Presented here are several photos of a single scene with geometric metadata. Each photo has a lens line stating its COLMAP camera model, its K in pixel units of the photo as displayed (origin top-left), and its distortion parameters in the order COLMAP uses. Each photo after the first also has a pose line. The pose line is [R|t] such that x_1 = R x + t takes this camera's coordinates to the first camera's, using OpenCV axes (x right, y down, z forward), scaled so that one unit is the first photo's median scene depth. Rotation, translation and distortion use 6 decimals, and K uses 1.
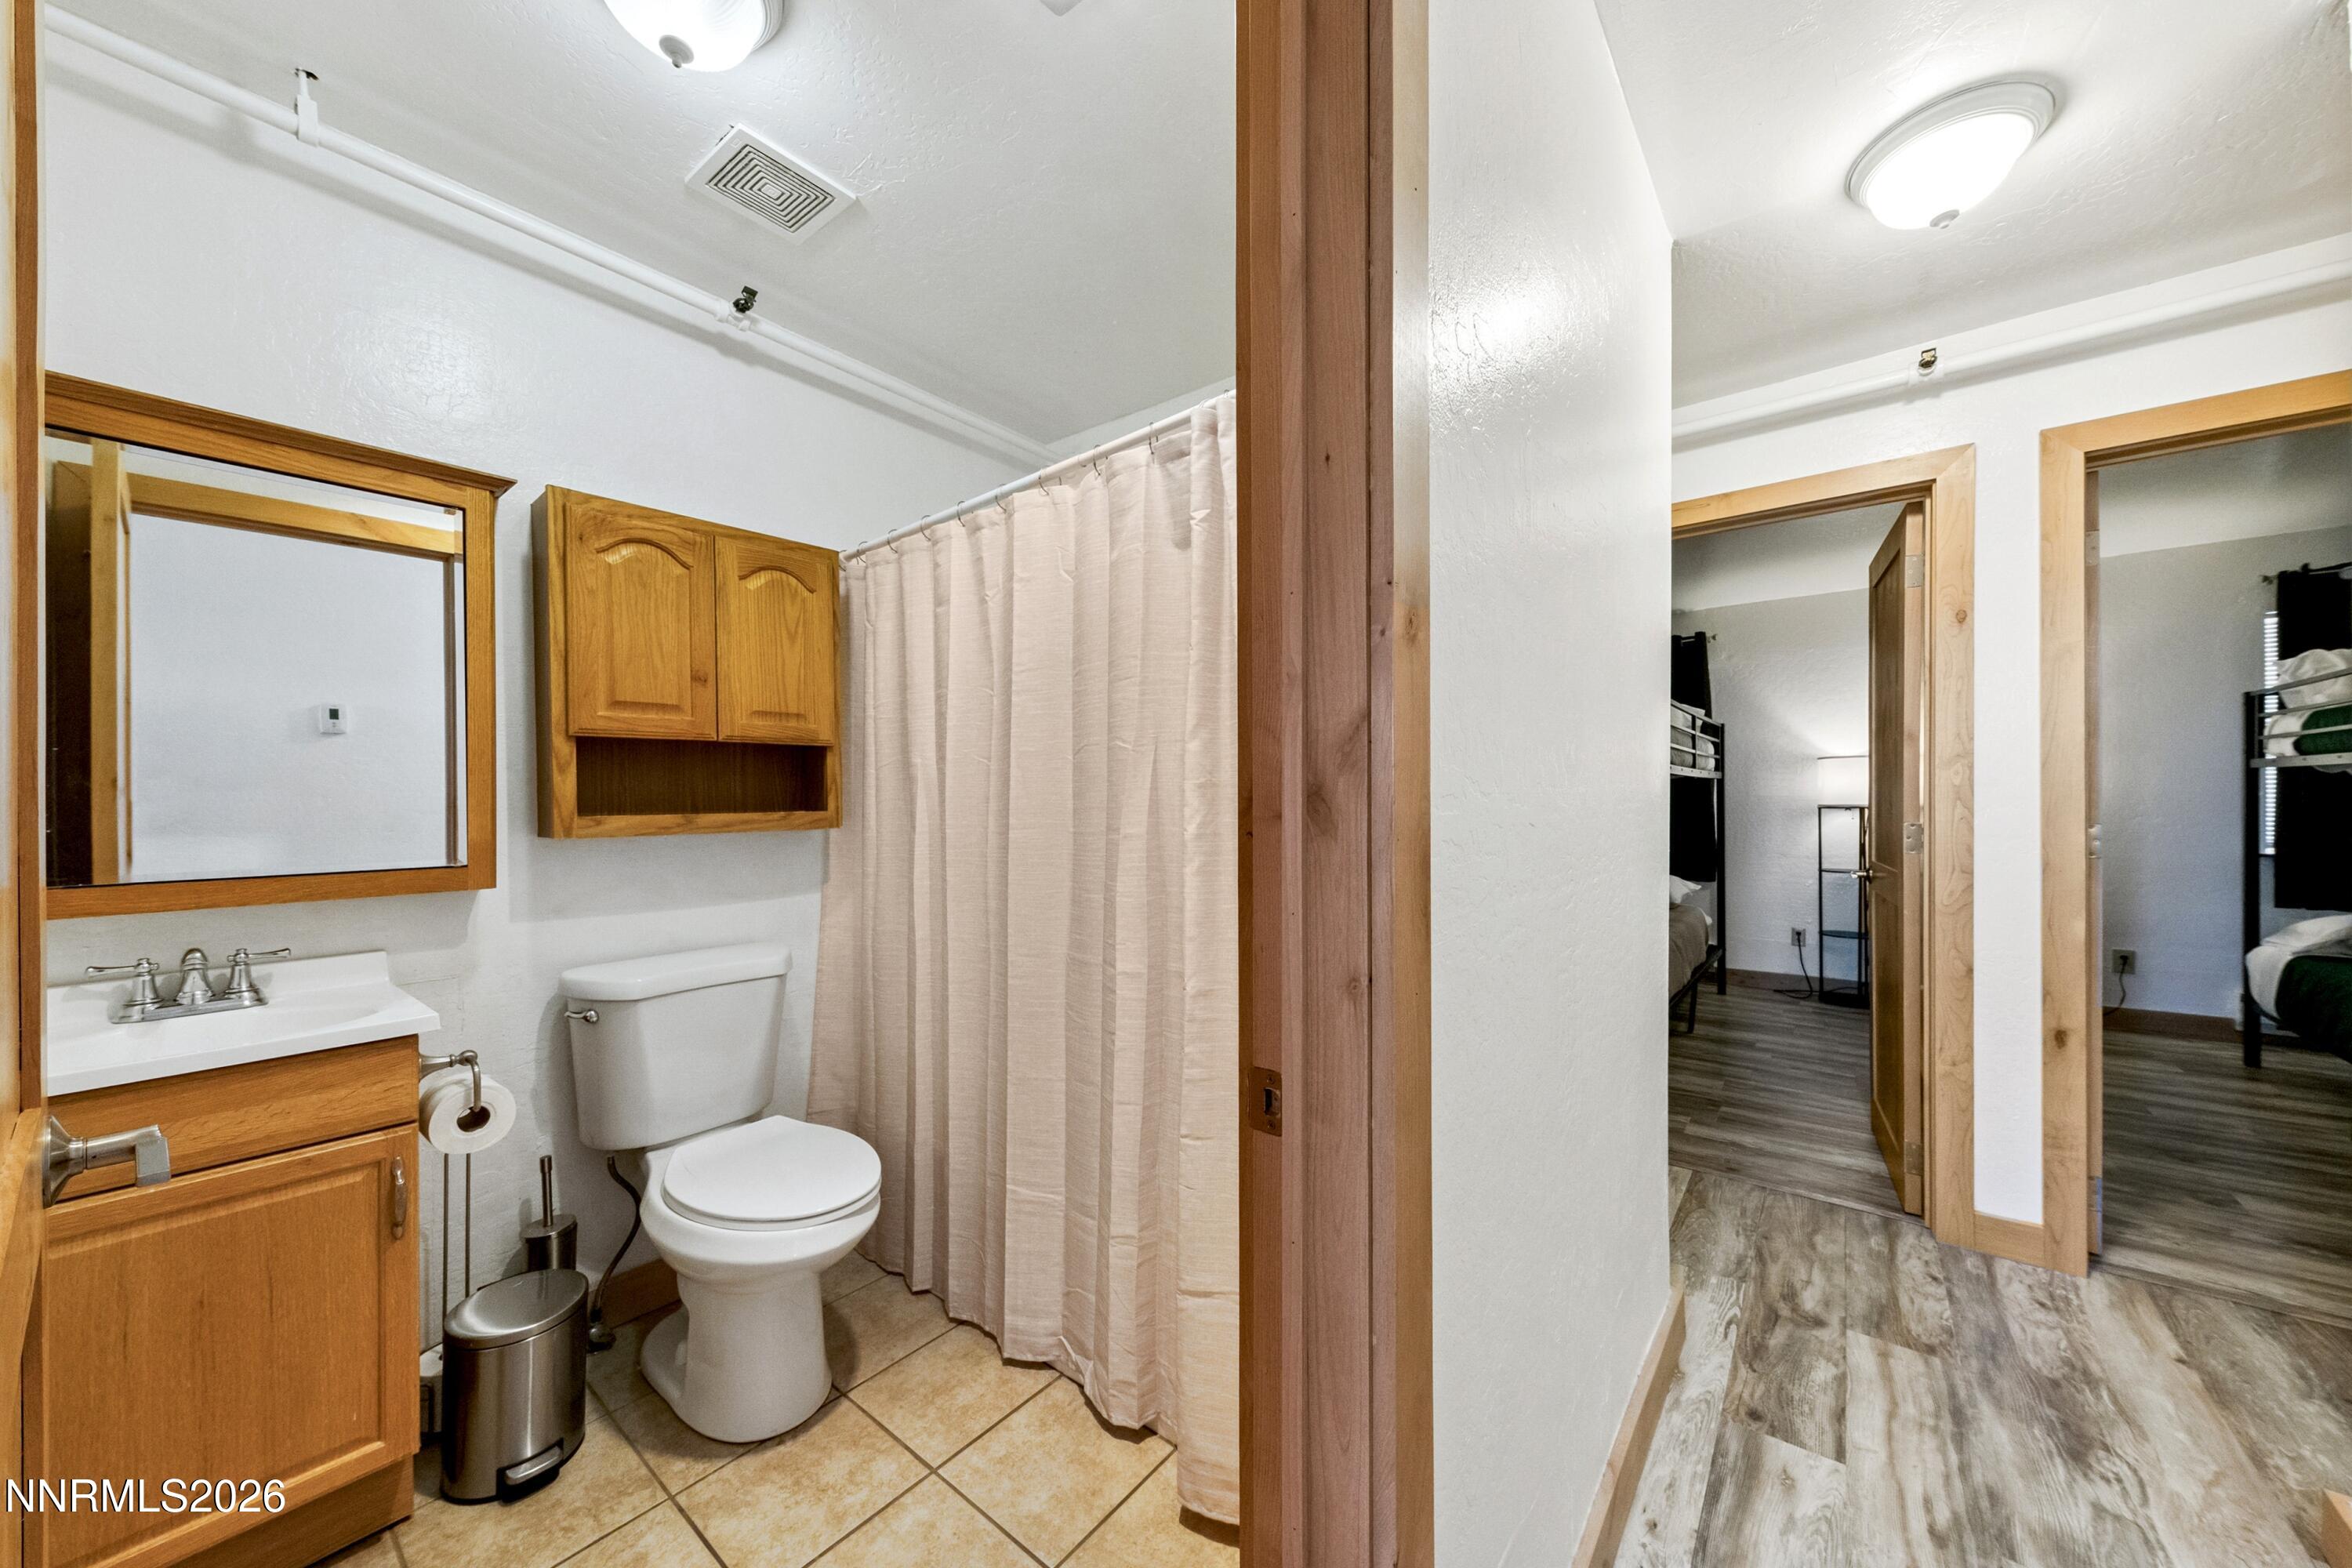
lens RADIAL K [[823.2, 0, 1189.6], [0, 823.2, 797.8], [0, 0, 1]] dist [0.002555, -0.000035]
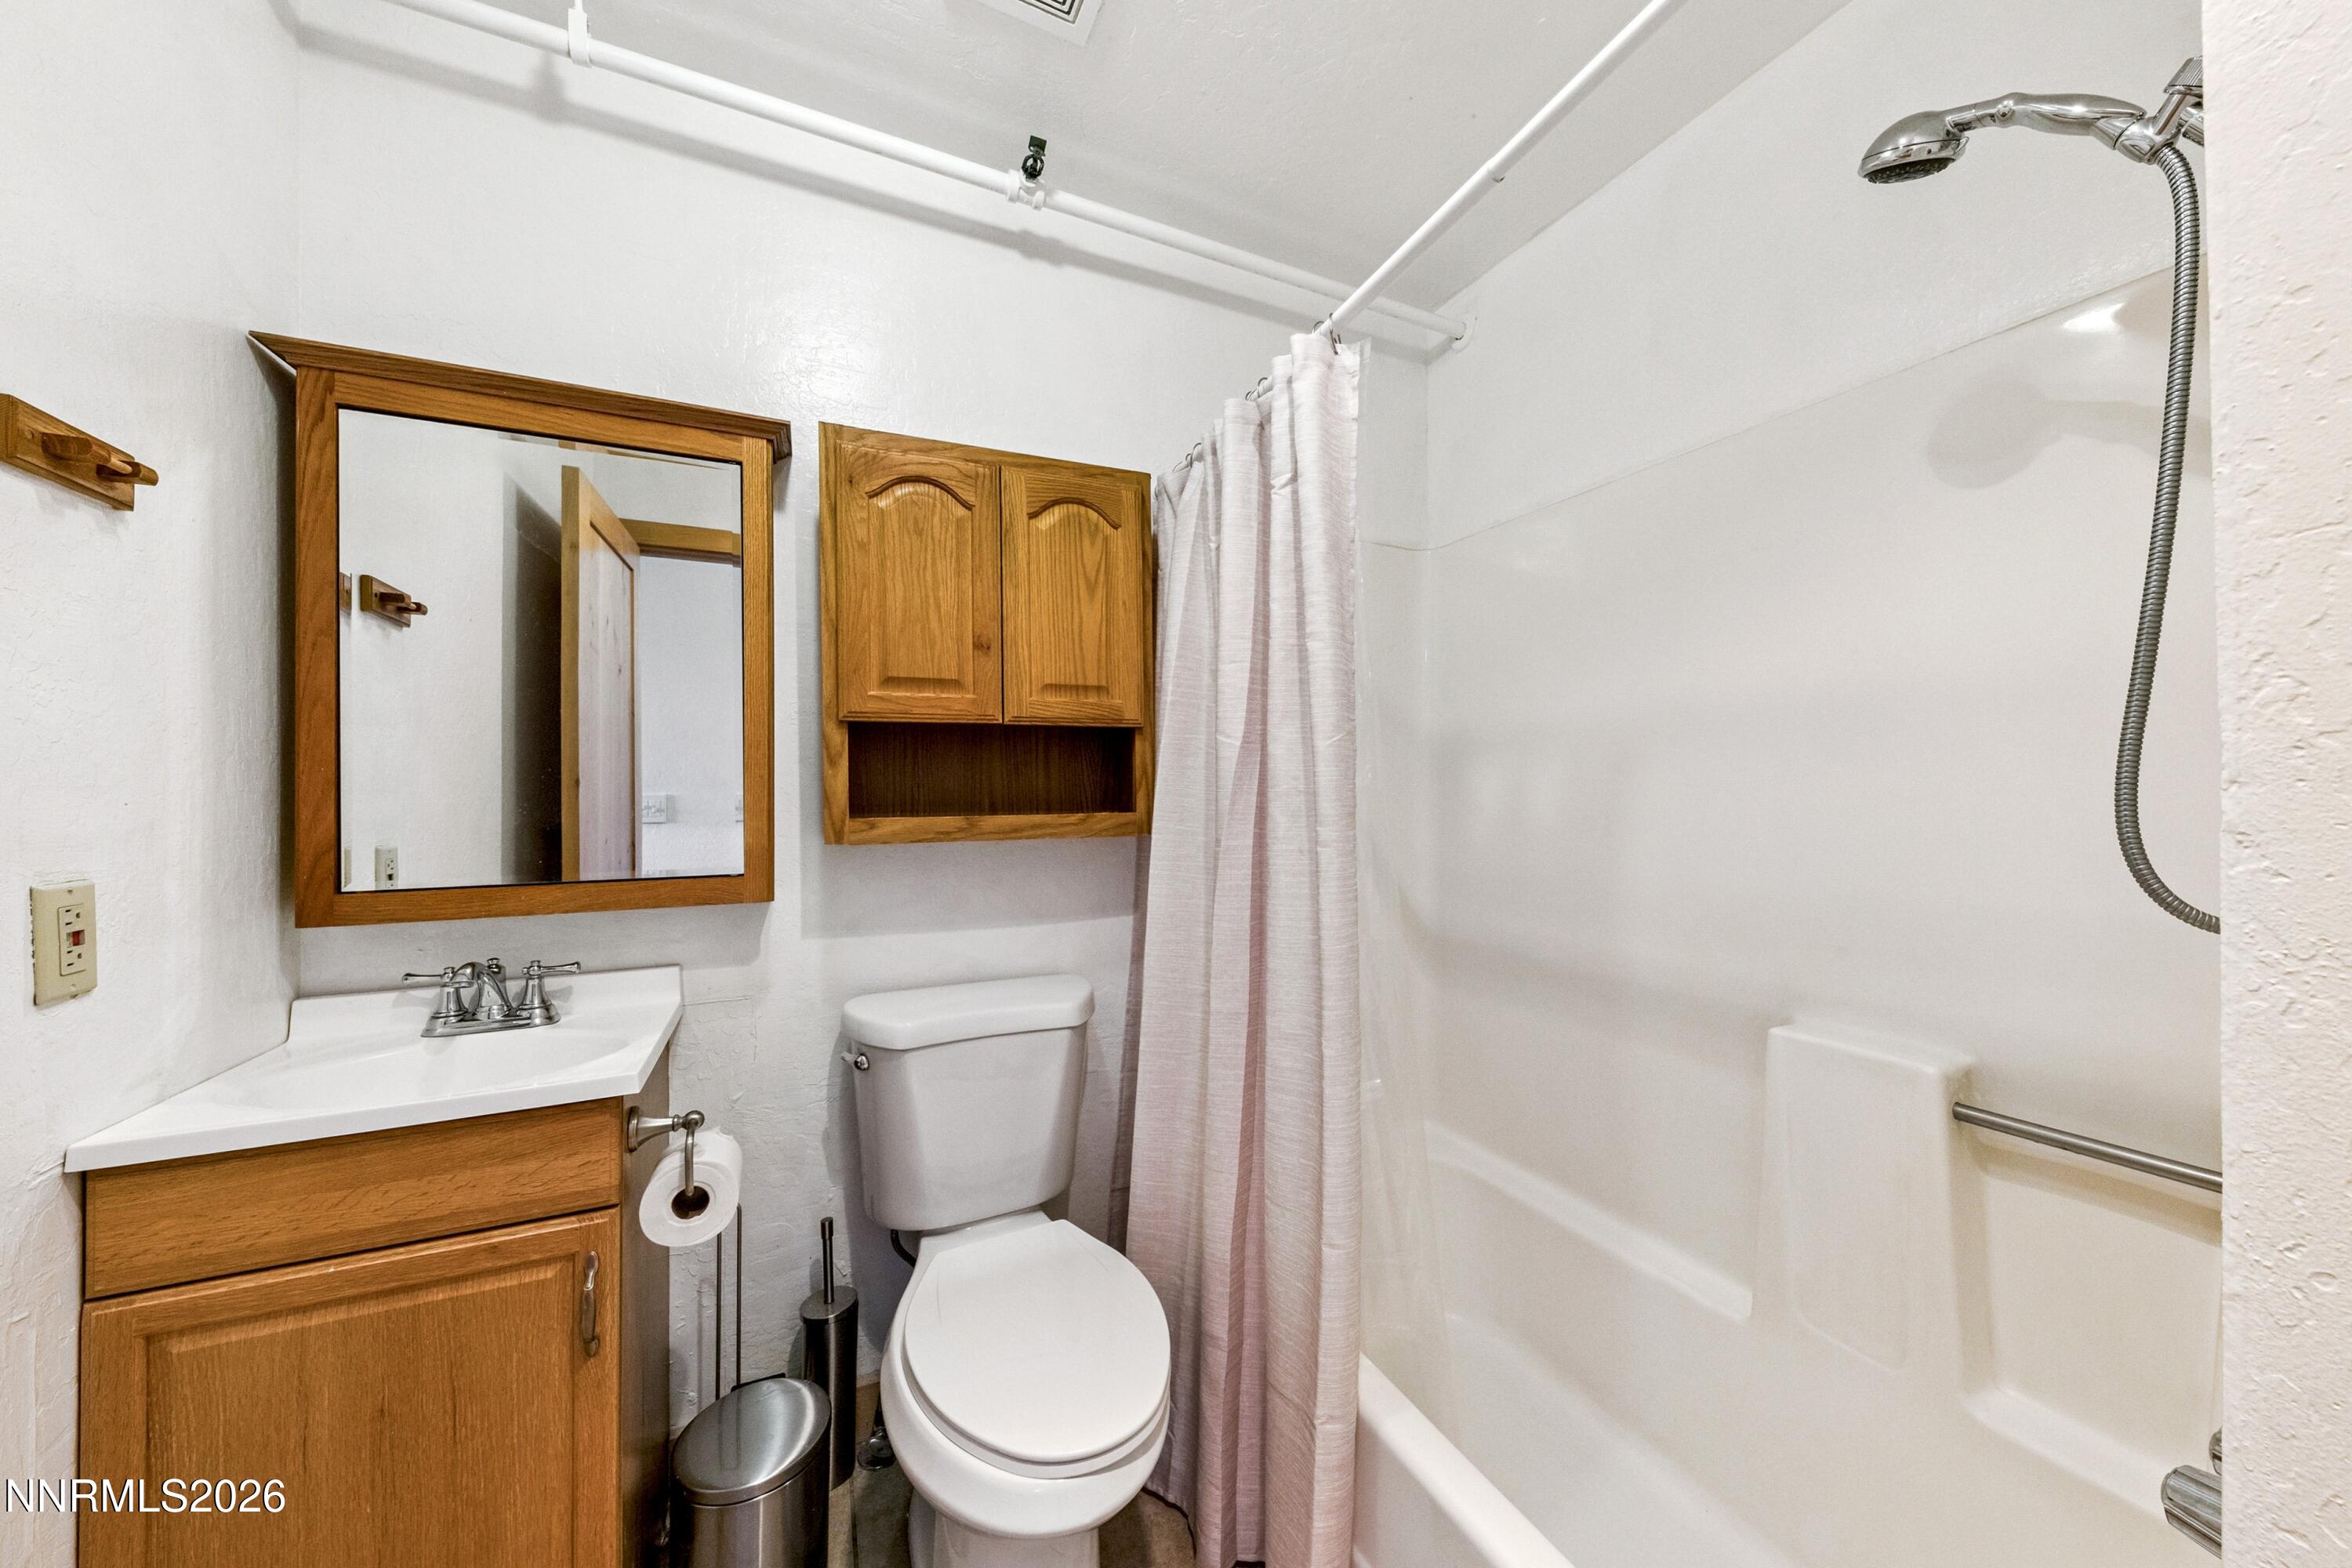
lens RADIAL K [[823.2, 0, 1189.6], [0, 823.2, 797.8], [0, 0, 1]] dist [0.002555, -0.000035]
pose [[0.900869, -0.000923, -0.434089, -0.073854], [0.002301, 0.999994, 0.002648, 0.000370], [0.434084, -0.003384, 0.900866, 0.391584]]
